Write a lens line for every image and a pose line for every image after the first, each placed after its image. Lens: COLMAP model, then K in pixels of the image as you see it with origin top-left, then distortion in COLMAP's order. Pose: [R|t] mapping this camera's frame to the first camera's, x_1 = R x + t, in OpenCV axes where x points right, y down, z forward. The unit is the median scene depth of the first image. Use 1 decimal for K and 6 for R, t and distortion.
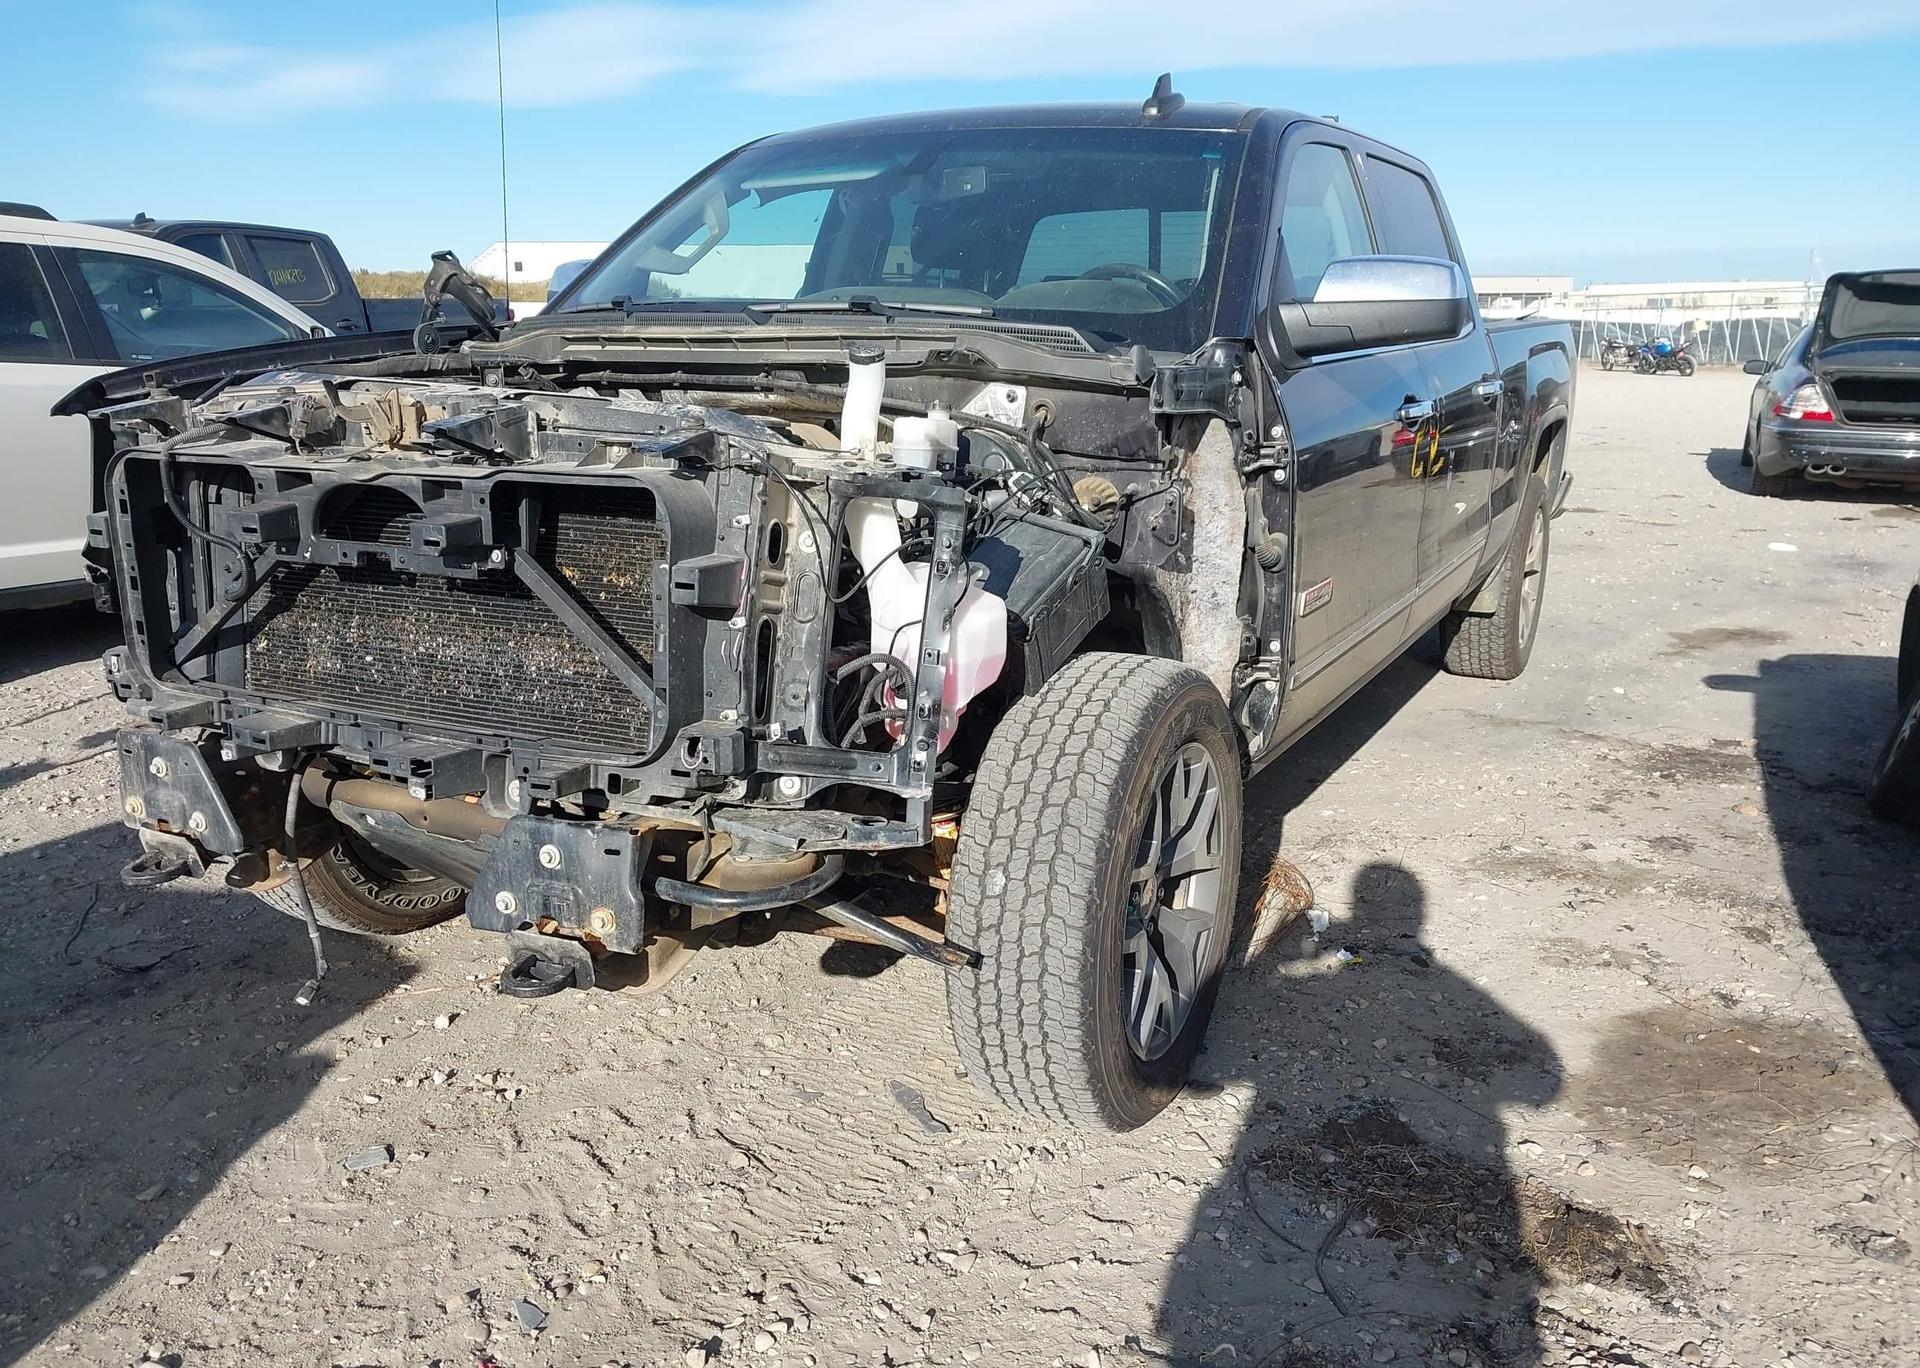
lens RADIAL K [[1463.4, 0, 979.4], [0, 1463.4, 716.7], [0, 0, 1]] dist [0.060518, -0.073111]
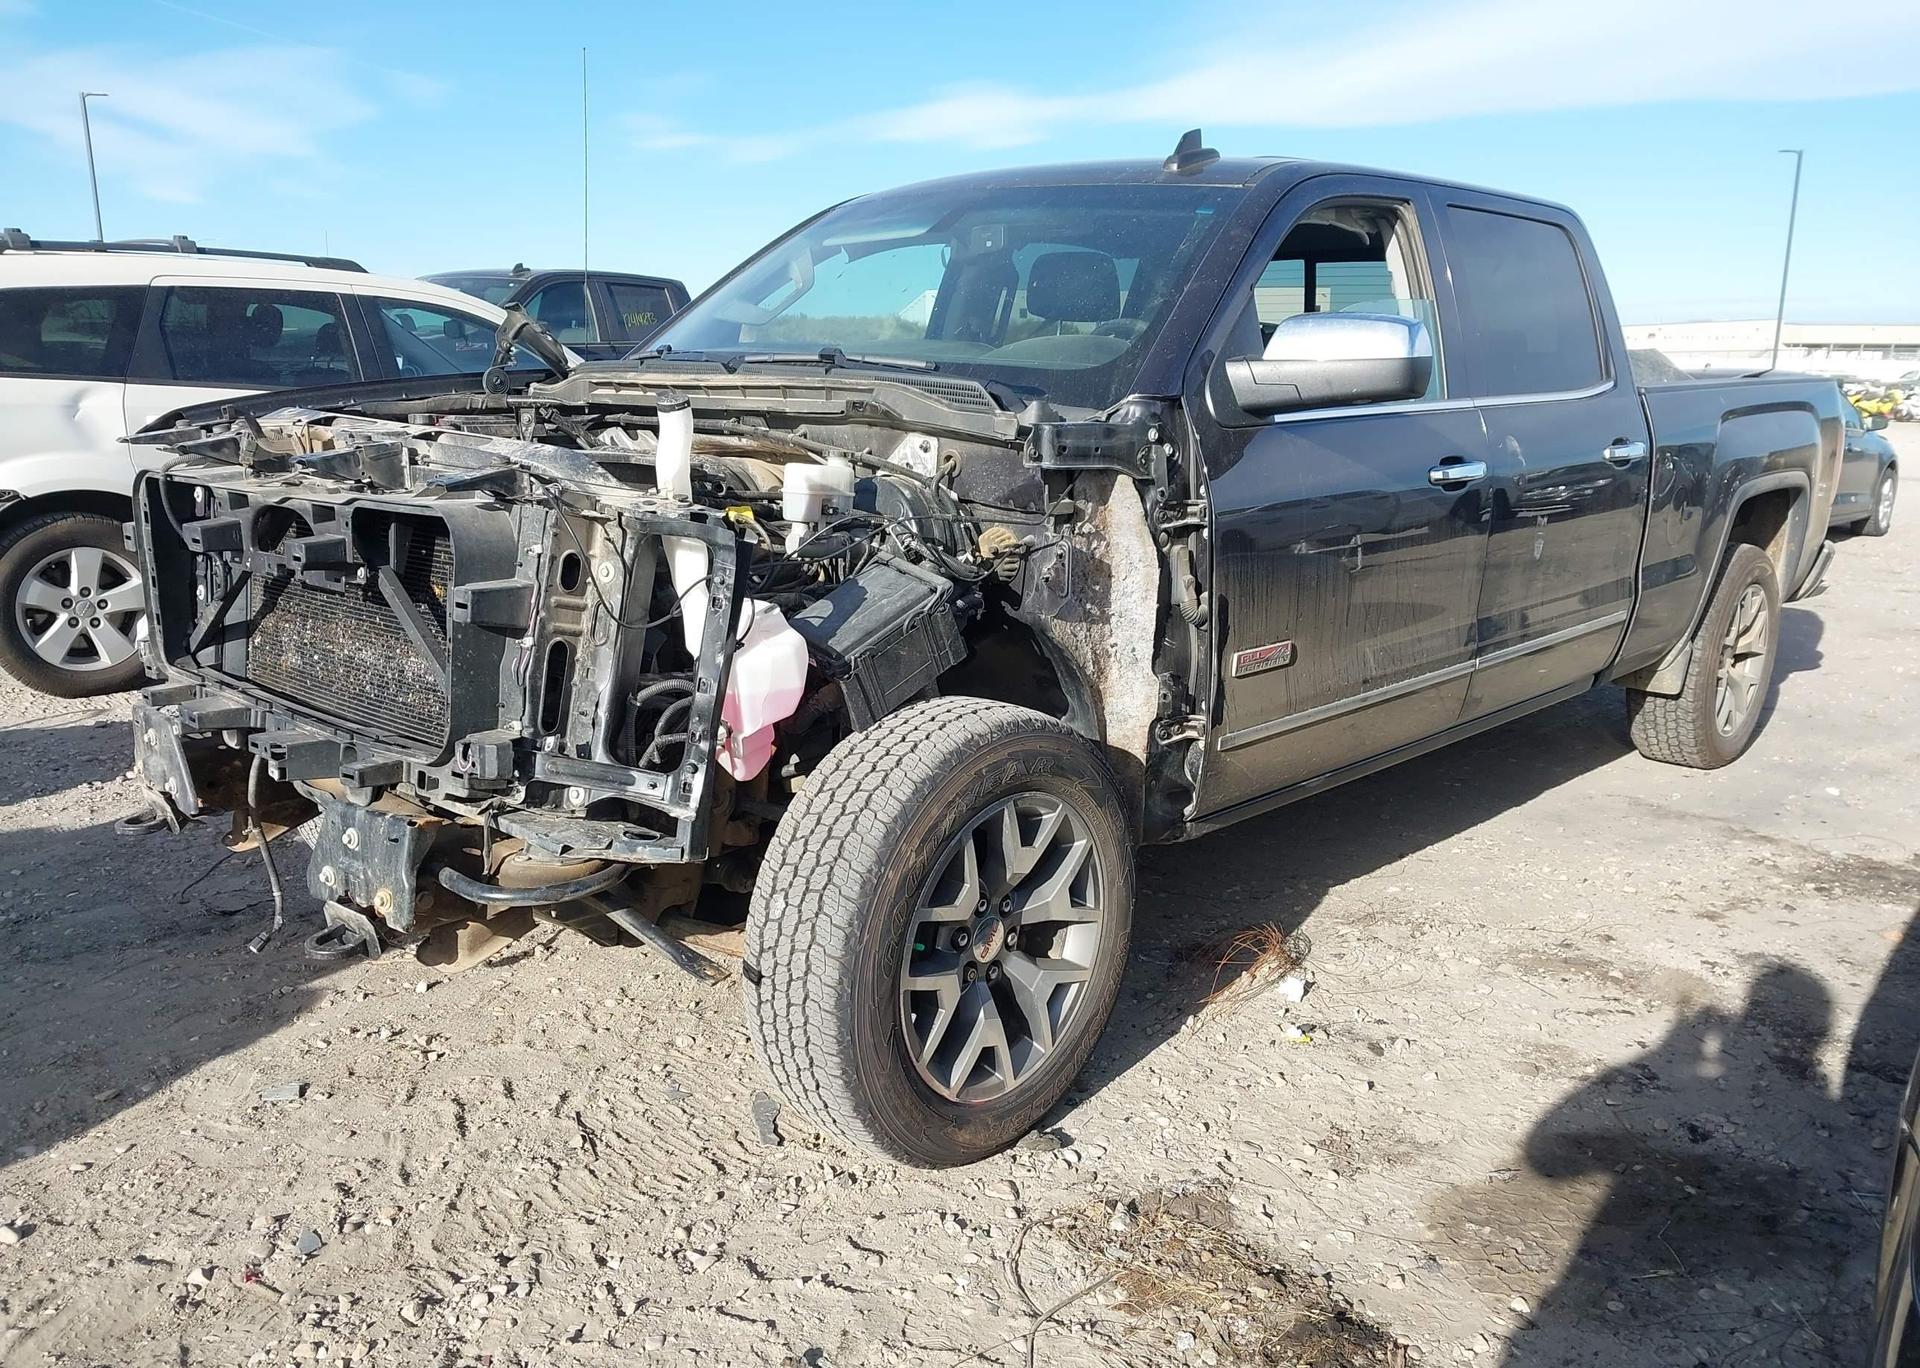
lens RADIAL K [[1463.4, 0, 979.4], [0, 1463.4, 716.7], [0, 0, 1]] dist [0.060518, -0.073111]
pose [[0.966201, 0.073310, -0.247147, 0.369595], [-0.080101, 0.996633, -0.017524, -0.014142], [0.245030, 0.036728, 0.968820, 0.012873]]
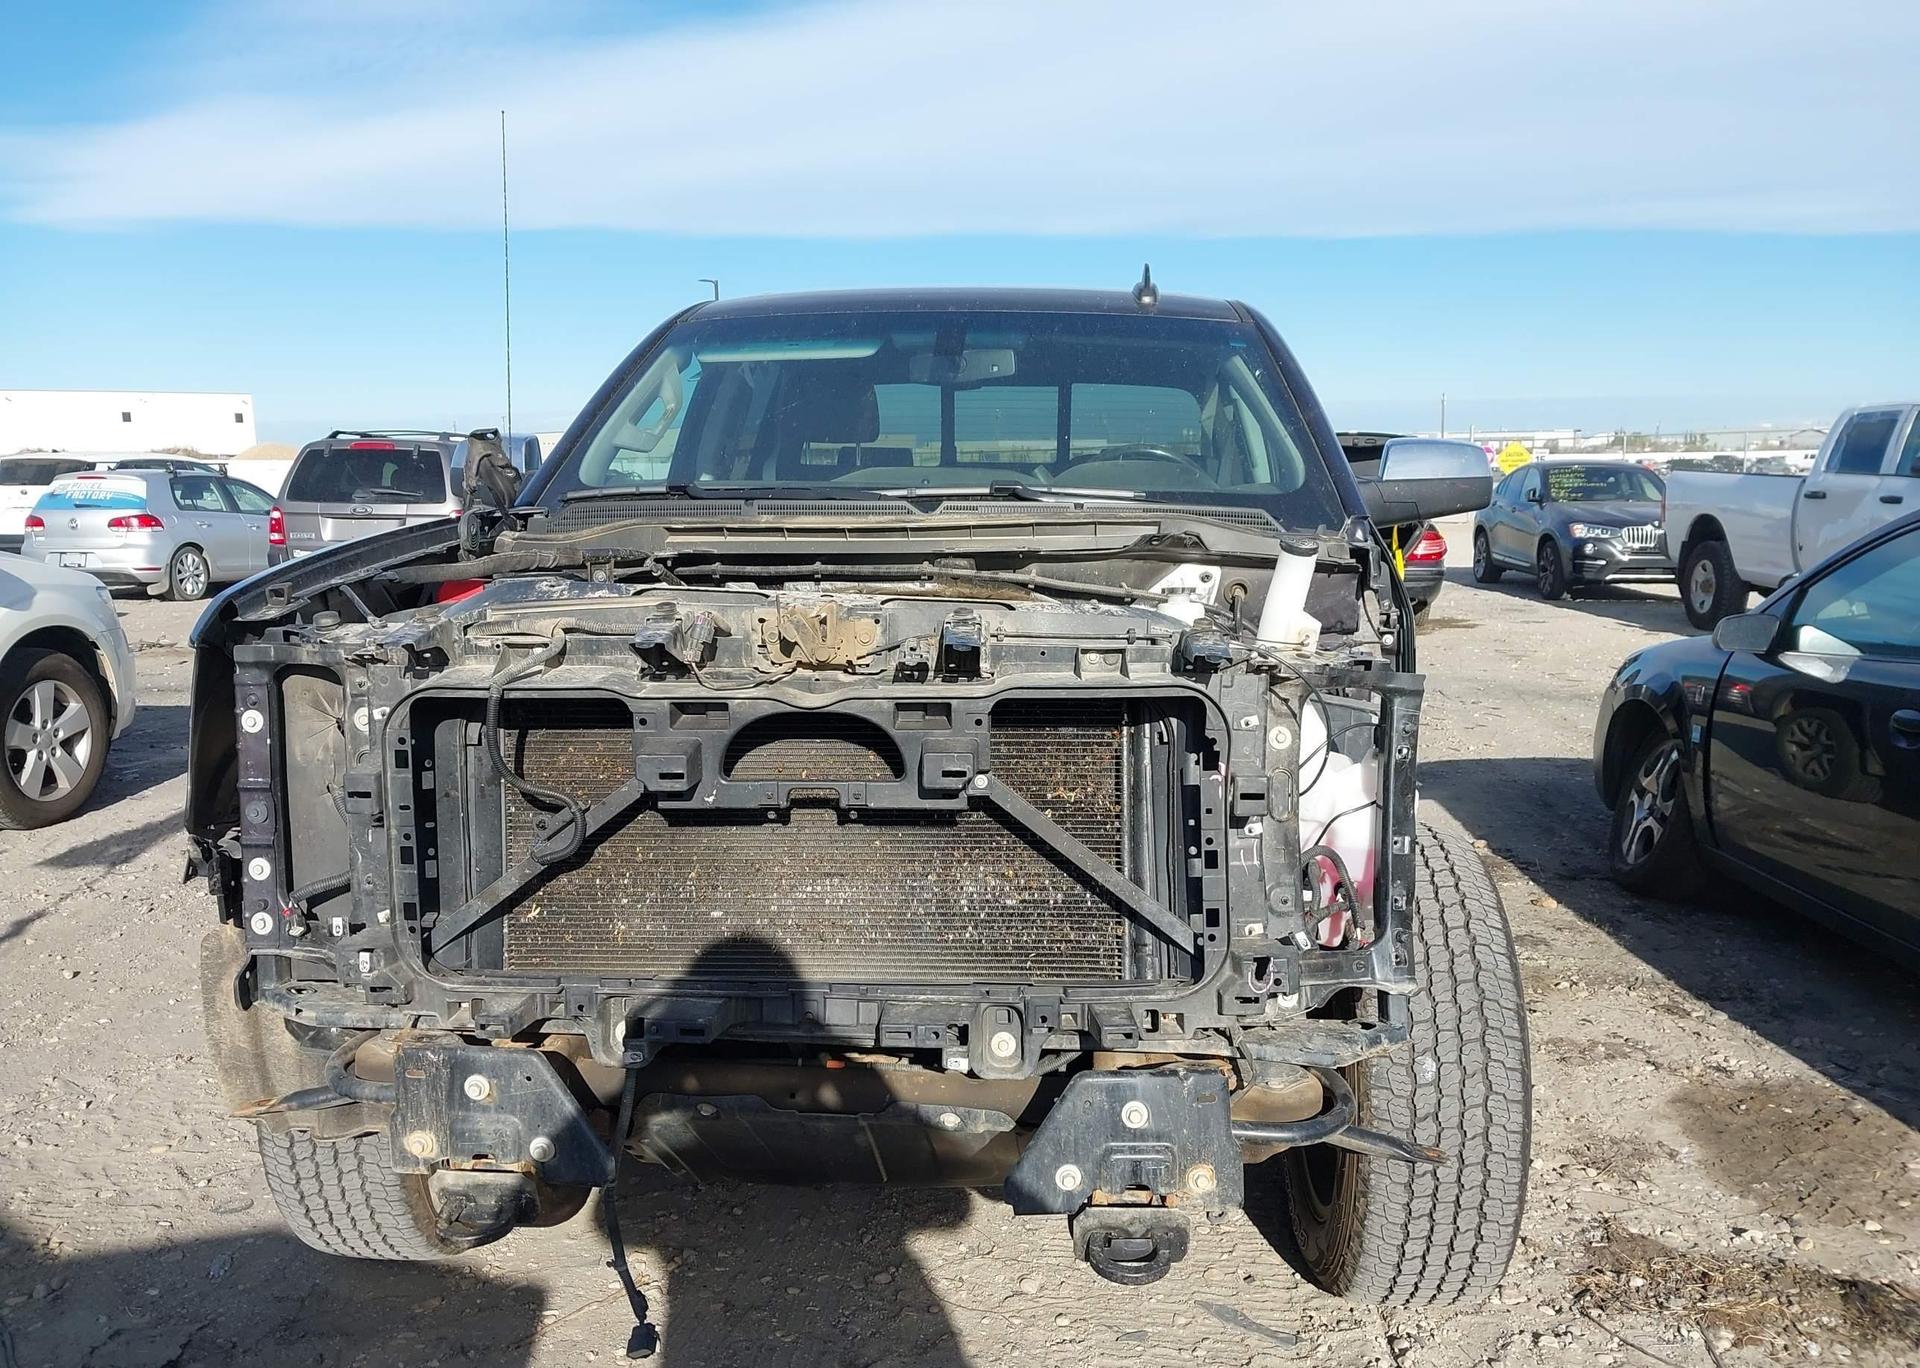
lens RADIAL K [[1430.9, 0, 950.5], [0, 1430.9, 733.2], [0, 0, 1]] dist [0.199059, -0.289548]
pose [[0.926777, -0.073981, 0.368255, -0.578629], [0.105491, 0.992217, -0.066154, -0.071860], [-0.360495, 0.100158, 0.927368, 0.170001]]
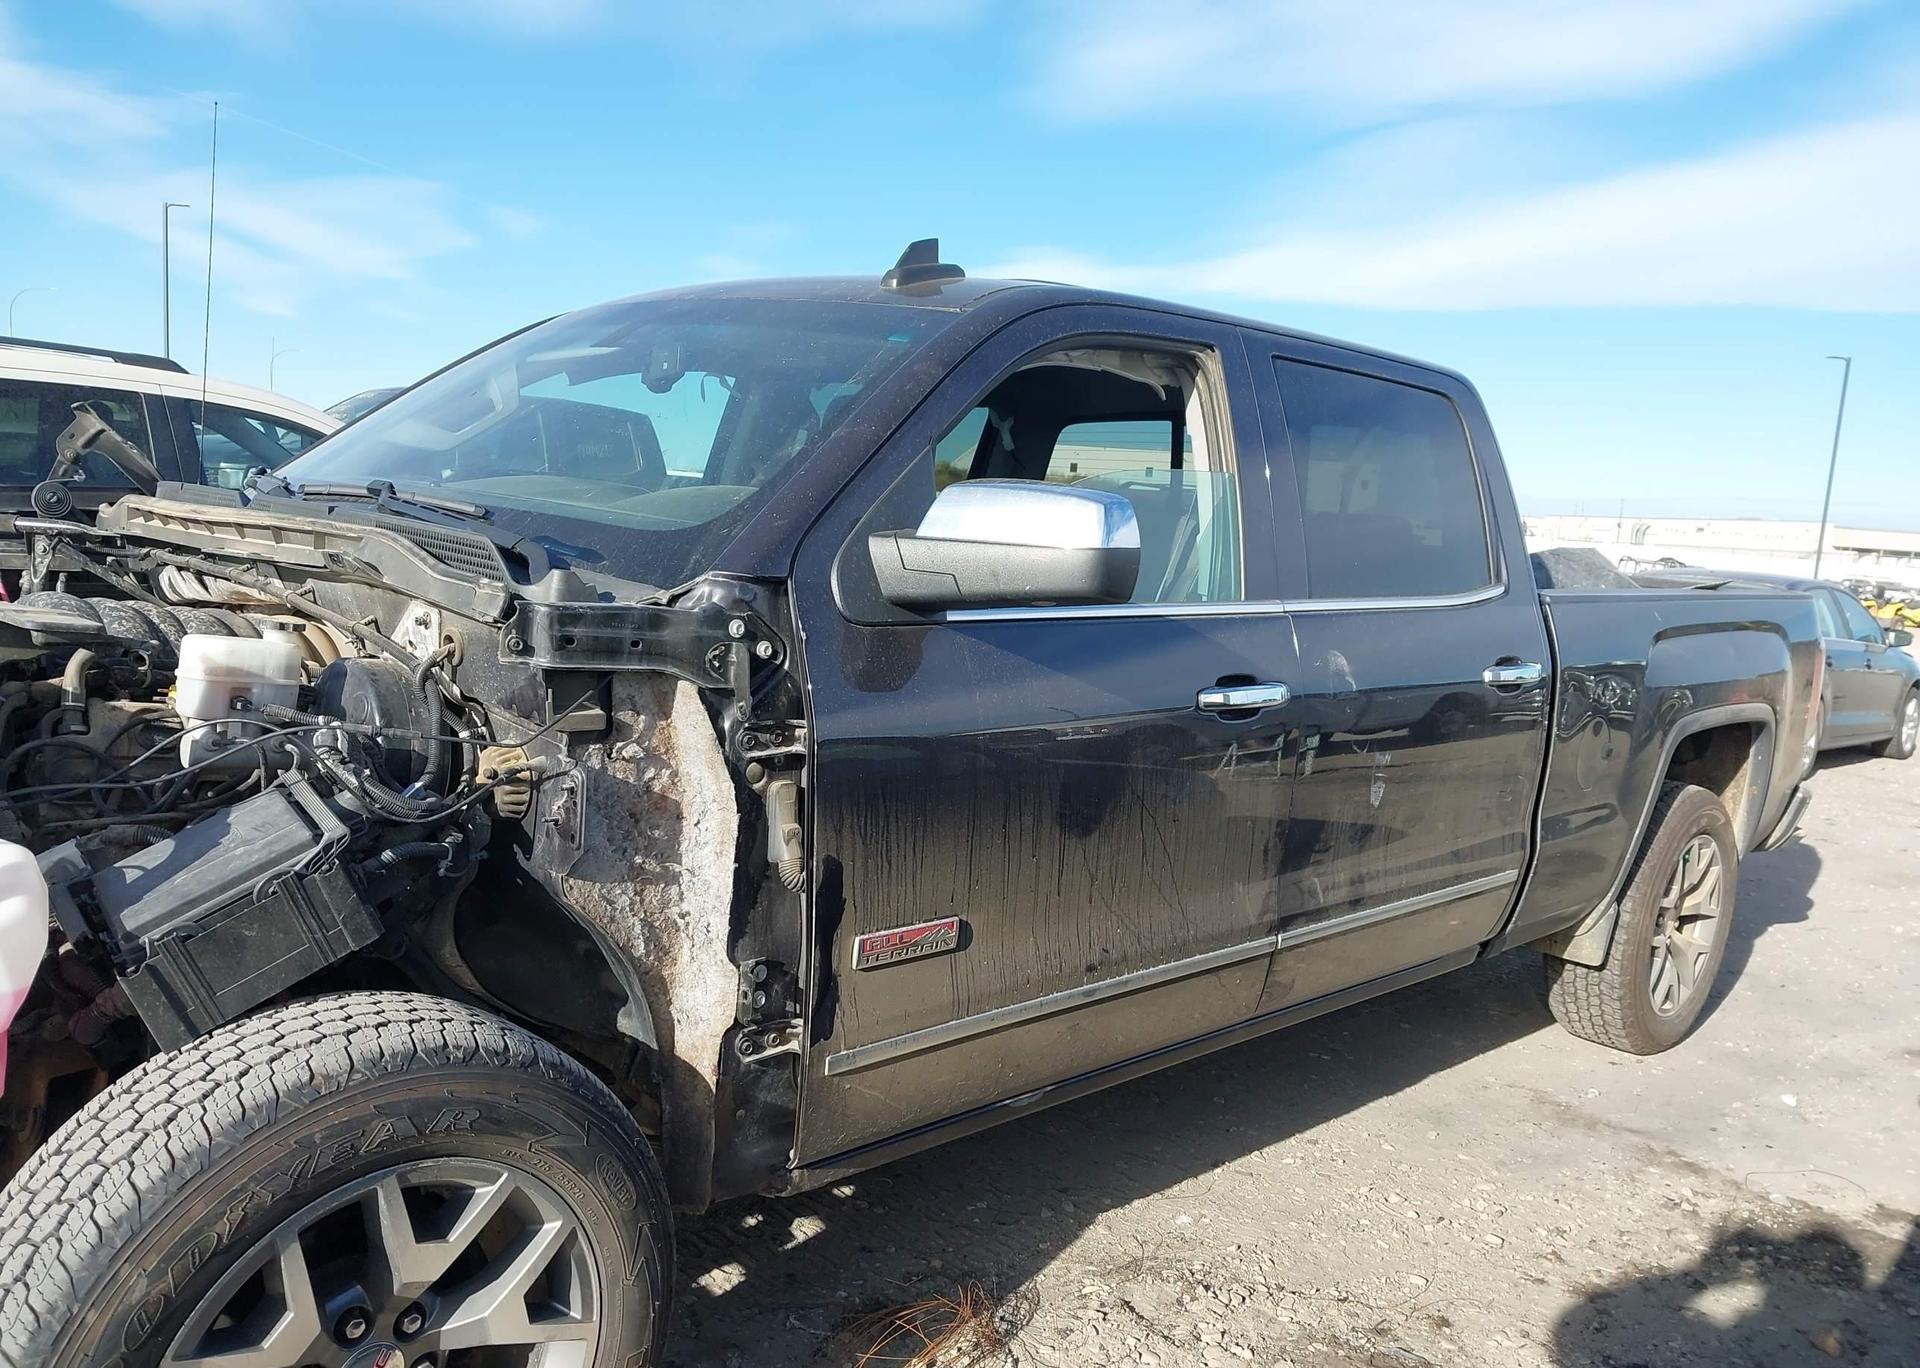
lens RADIAL K [[1496.1, 0, 957.6], [0, 1496.1, 724.4], [0, 0, 1]] dist [0.004353, 0.005313]
pose [[0.952884, 0.114892, -0.280736, 0.556599], [-0.150159, 0.982805, -0.107459, -0.141329], [0.263562, 0.144551, 0.953750, 0.399815]]
